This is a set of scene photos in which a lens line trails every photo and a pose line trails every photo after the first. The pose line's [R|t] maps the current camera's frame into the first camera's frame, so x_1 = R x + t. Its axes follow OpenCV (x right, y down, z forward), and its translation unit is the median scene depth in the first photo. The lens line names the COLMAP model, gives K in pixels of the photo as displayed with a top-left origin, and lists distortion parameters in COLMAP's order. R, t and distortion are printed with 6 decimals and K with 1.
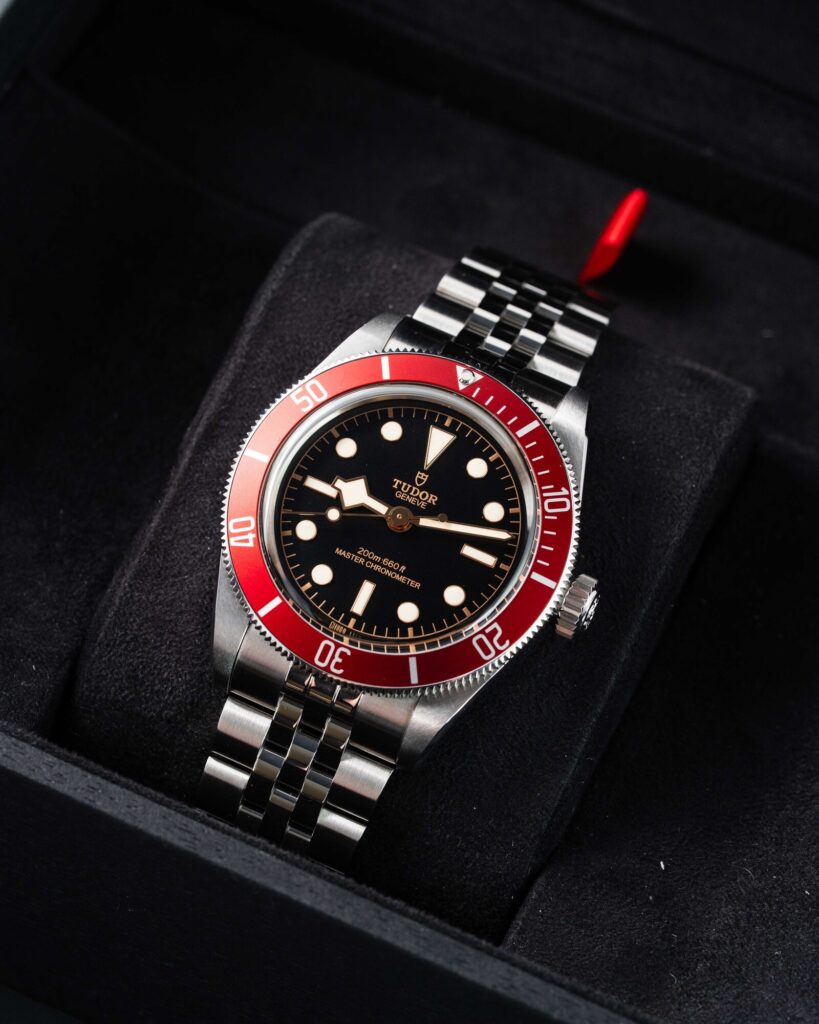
lens RADIAL K [[4746.9, 0, 407.0], [0, 4746.9, 513.7], [0, 0, 1]] dist [-0.097640, 0.000000]
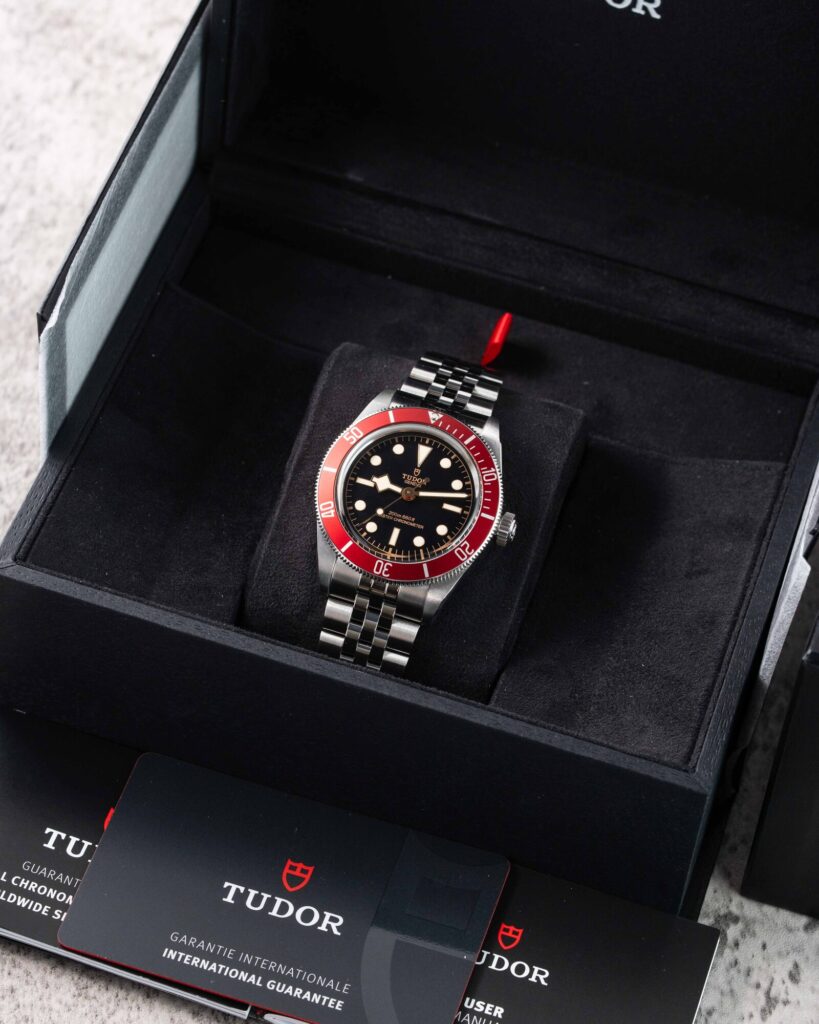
lens RADIAL K [[4746.9, 0, 410.5], [0, 4746.9, 511.0], [0, 0, 1]] dist [-0.097640, 0.000000]
pose [[0.992571, -0.110513, 0.050894, -0.097823], [0.112658, 0.992771, -0.041405, 0.086284], [-0.045950, 0.046831, 0.997845, -0.894721]]
